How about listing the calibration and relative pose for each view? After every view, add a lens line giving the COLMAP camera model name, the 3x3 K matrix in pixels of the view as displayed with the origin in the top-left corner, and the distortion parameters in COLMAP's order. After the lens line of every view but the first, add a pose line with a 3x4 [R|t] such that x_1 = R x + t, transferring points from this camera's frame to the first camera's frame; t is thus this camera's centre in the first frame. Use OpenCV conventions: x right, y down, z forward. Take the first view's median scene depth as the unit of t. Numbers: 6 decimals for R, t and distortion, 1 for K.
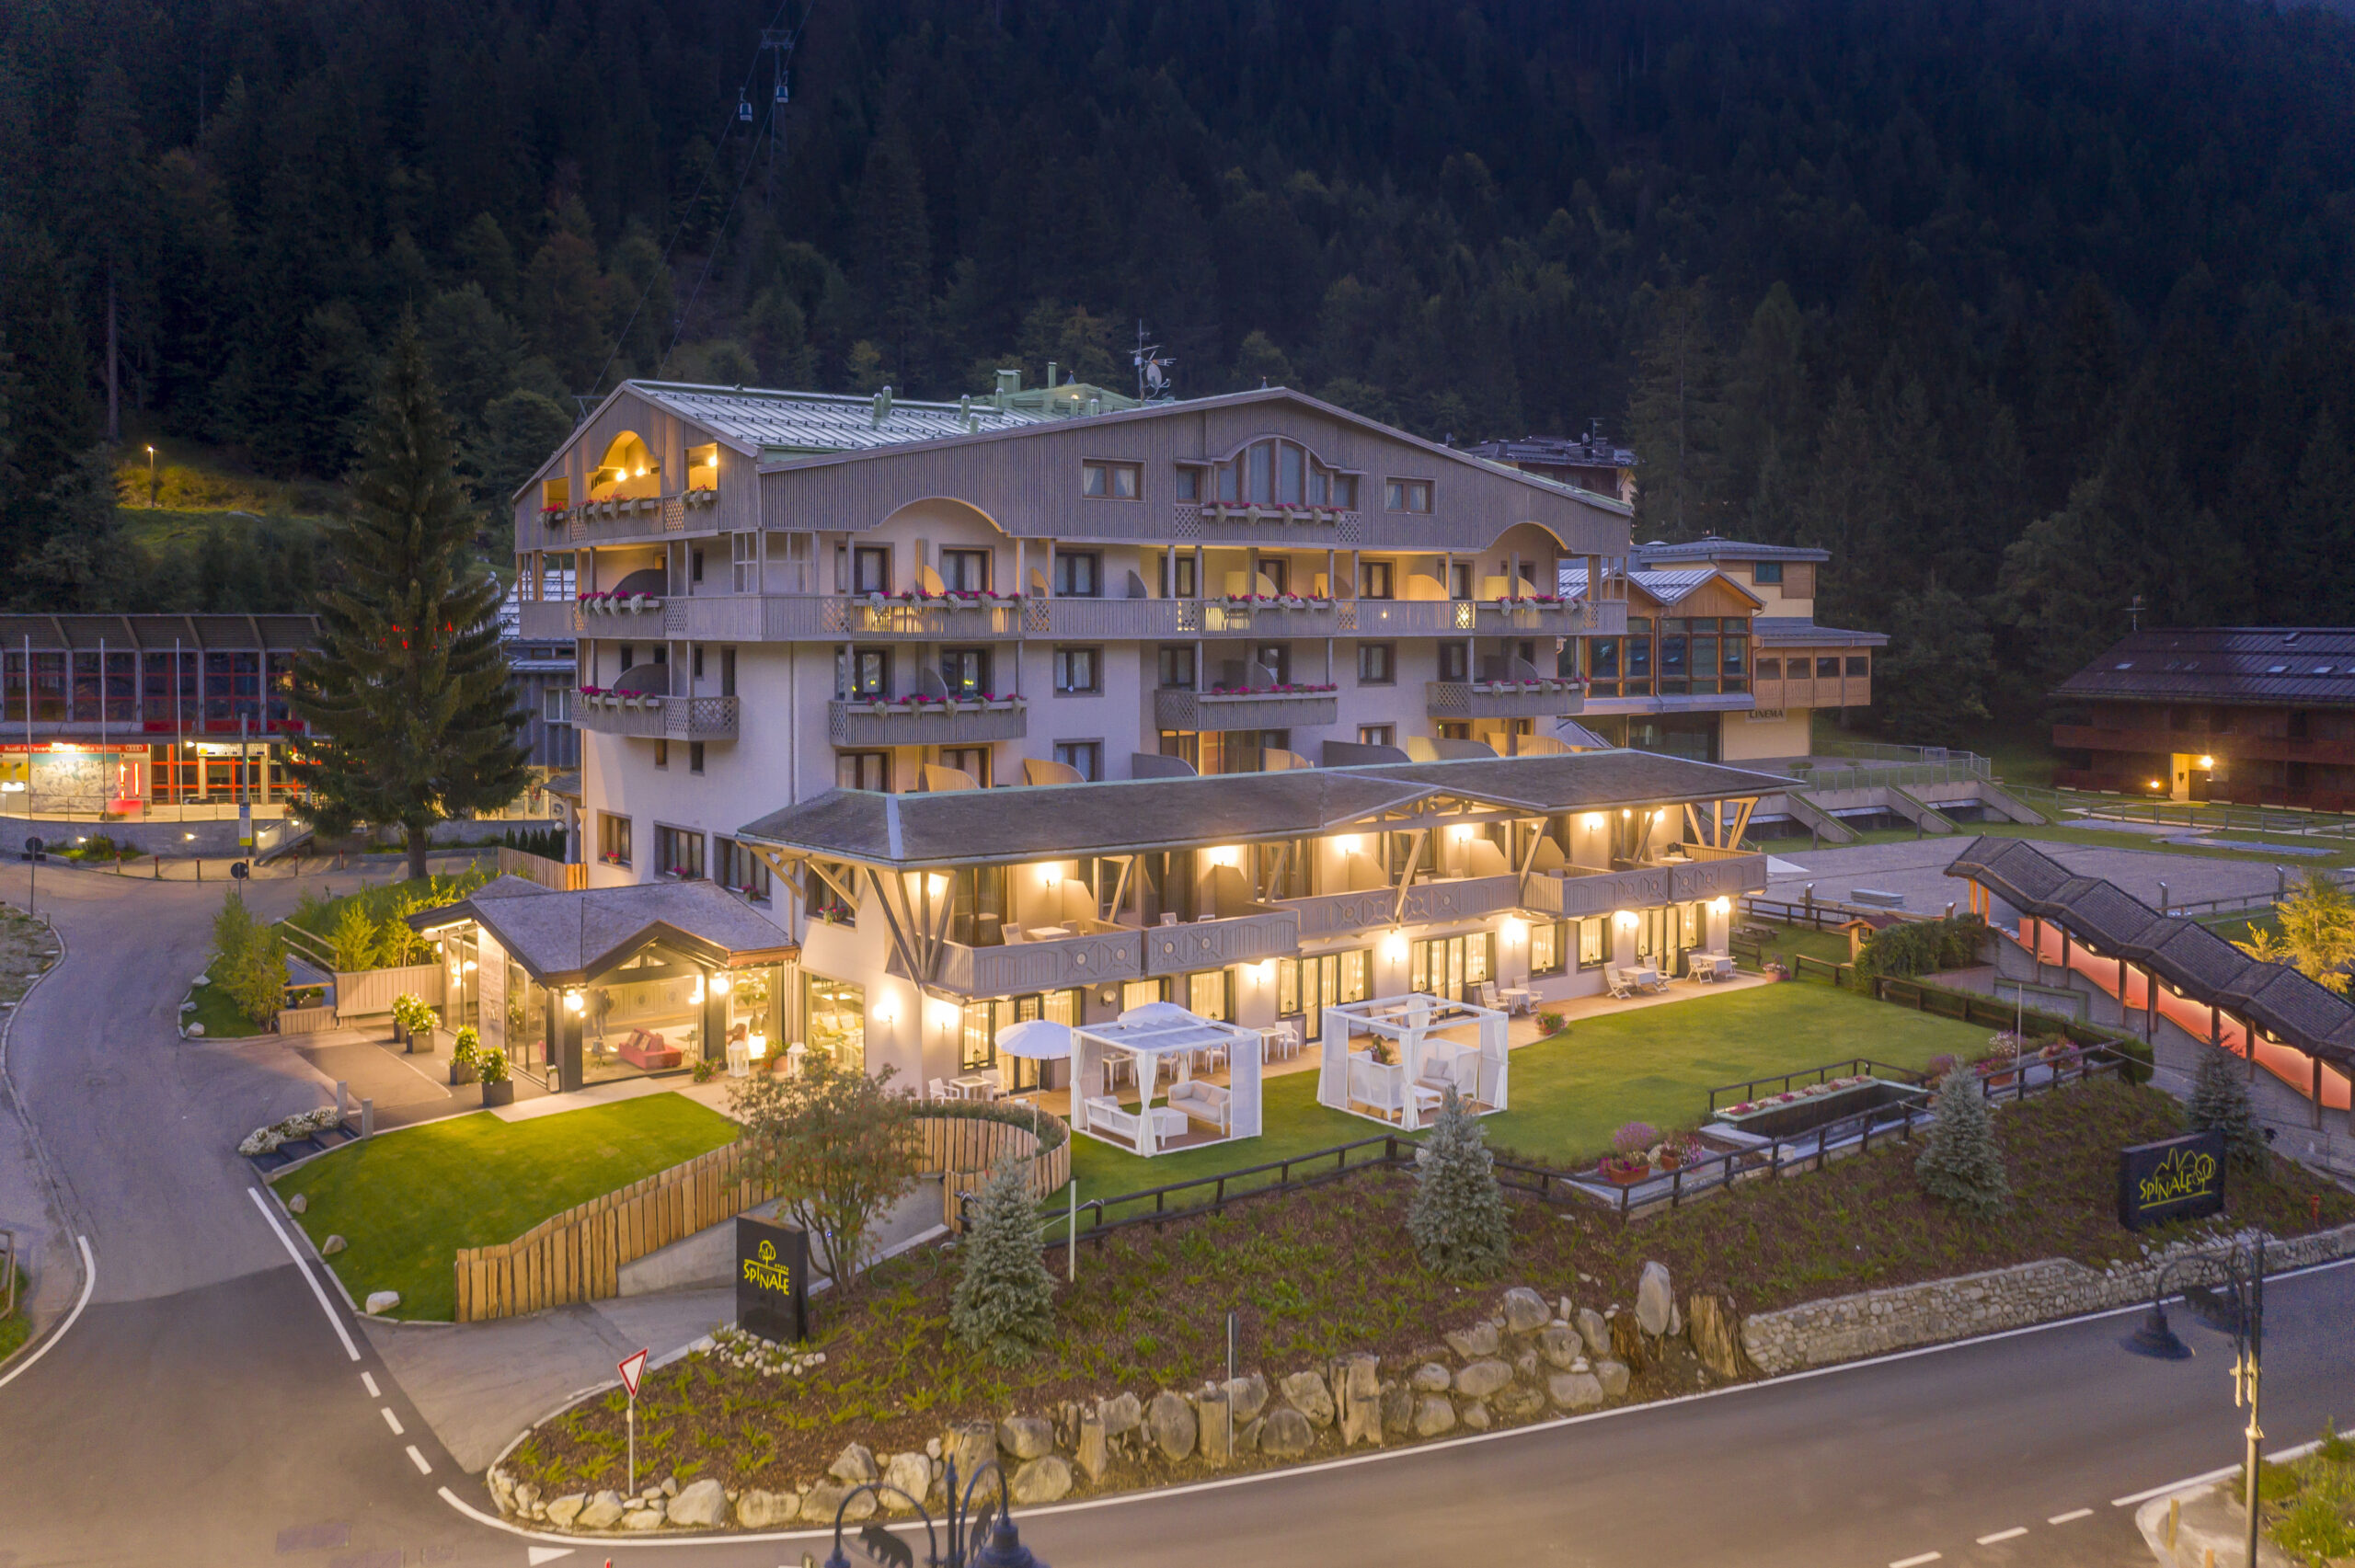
lens RADIAL K [[1827.4, 0, 1176.3], [0, 1827.4, 857.9], [0, 0, 1]] dist [-0.047284, 0.000147]
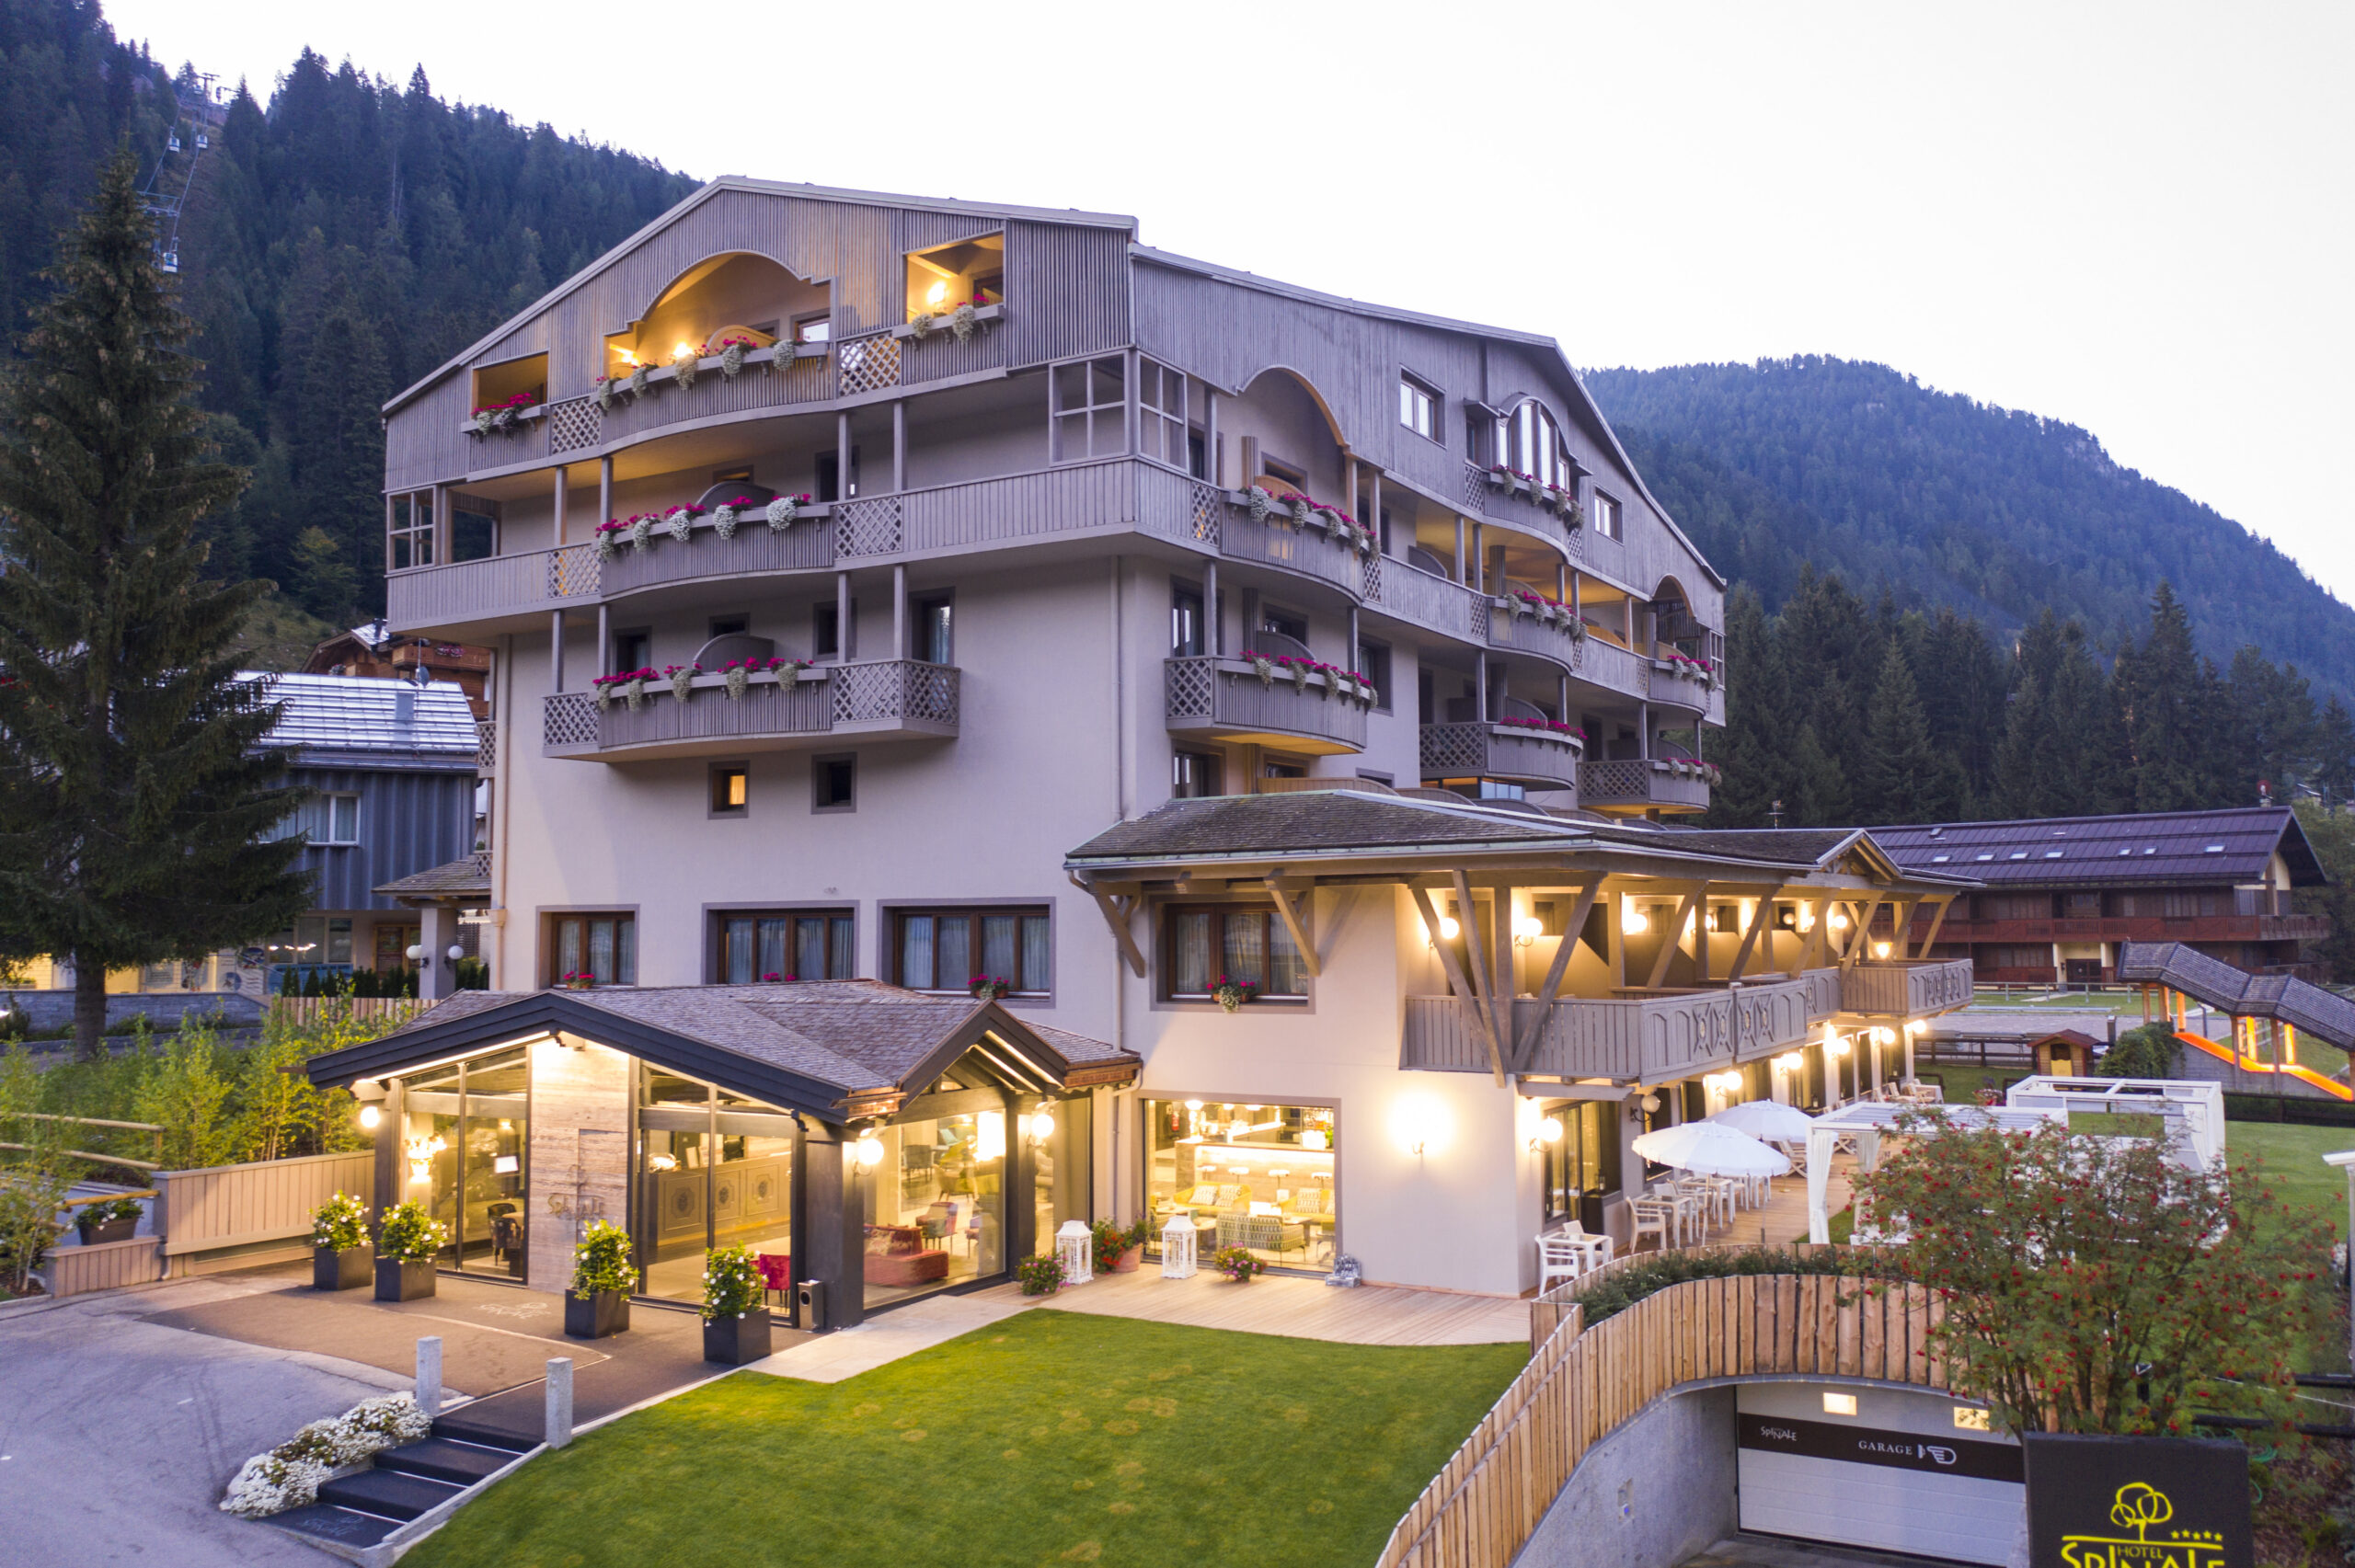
lens RADIAL K [[1827.4, 0, 1176.3], [0, 1827.4, 857.9], [0, 0, 1]] dist [-0.047284, 0.000147]
pose [[0.929002, 0.006259, 0.370021, -0.391674], [0.056797, 0.985600, -0.159268, 0.075090], [-0.365690, 0.168977, 0.915269, 0.416835]]
